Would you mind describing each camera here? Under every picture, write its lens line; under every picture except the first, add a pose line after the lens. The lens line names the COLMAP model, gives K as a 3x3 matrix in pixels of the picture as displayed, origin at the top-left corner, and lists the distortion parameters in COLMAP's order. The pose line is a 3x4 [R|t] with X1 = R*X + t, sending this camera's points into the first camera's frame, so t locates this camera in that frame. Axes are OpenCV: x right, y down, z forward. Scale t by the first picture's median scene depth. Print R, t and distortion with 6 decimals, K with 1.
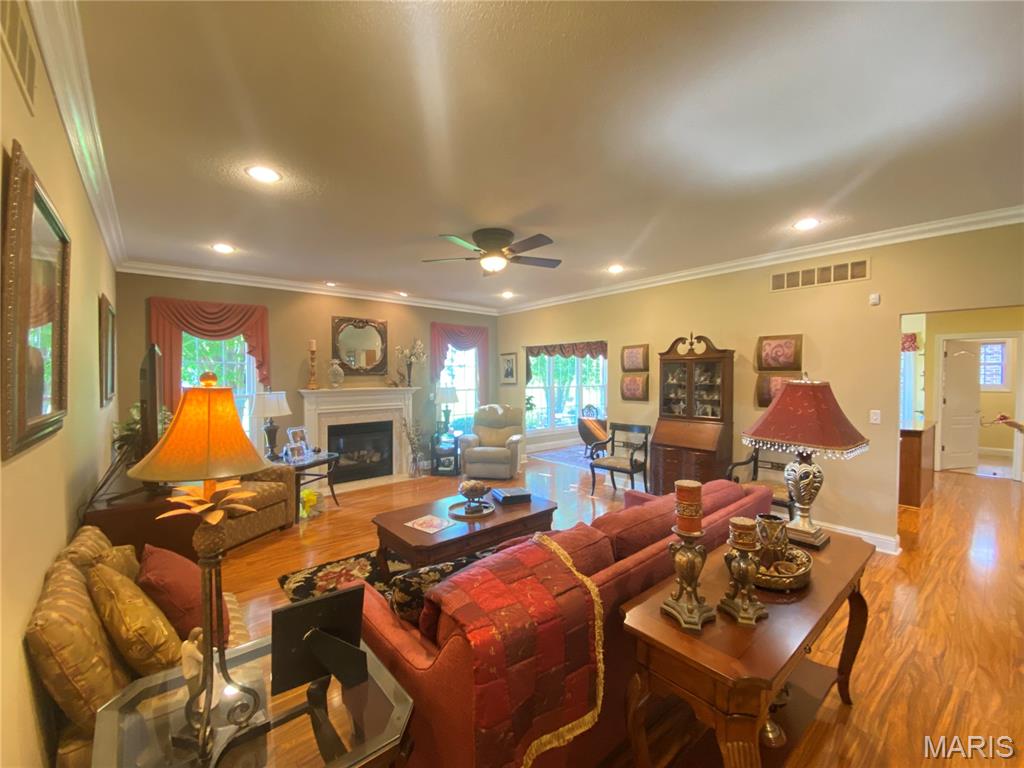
lens RADIAL K [[416.2, 0, 522.9], [0, 416.2, 384.5], [0, 0, 1]] dist [-0.000179, -0.002107]
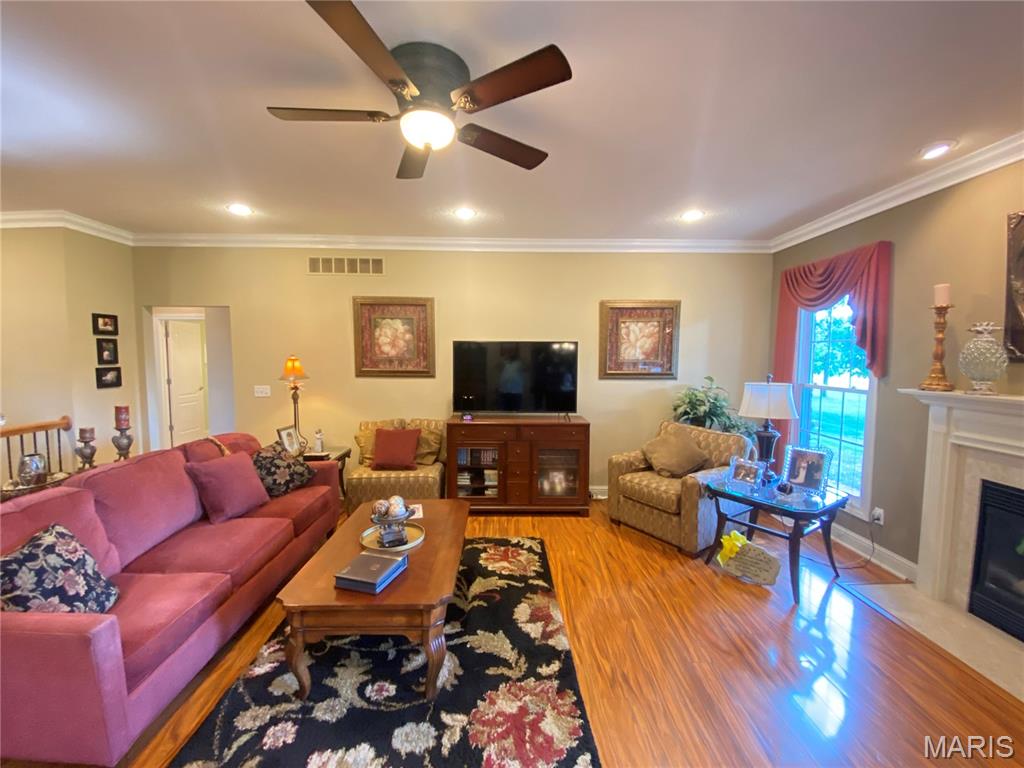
lens RADIAL K [[416.2, 0, 509.1], [0, 416.2, 383.4], [0, 0, 1]] dist [-0.000179, -0.002107]
pose [[-0.654806, 0.053282, -0.753917, 0.164874], [-0.018008, 0.996129, 0.086040, -0.027061], [0.755583, 0.069916, -0.651312, 0.909447]]
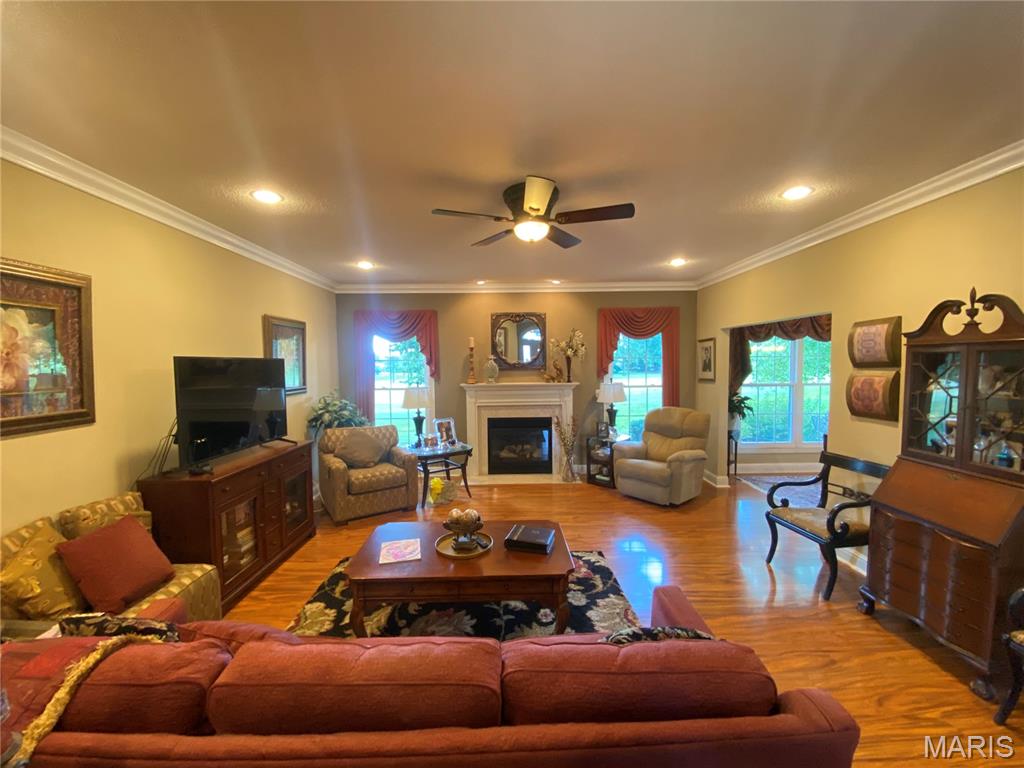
lens RADIAL K [[416.2, 0, 510.1], [0, 416.2, 385.8], [0, 0, 1]] dist [-0.000179, -0.002107]
pose [[0.754737, 0.030046, -0.655339, 0.261827], [-0.004758, 0.999175, 0.040330, -0.025533], [0.656010, -0.027321, 0.754258, 0.249861]]
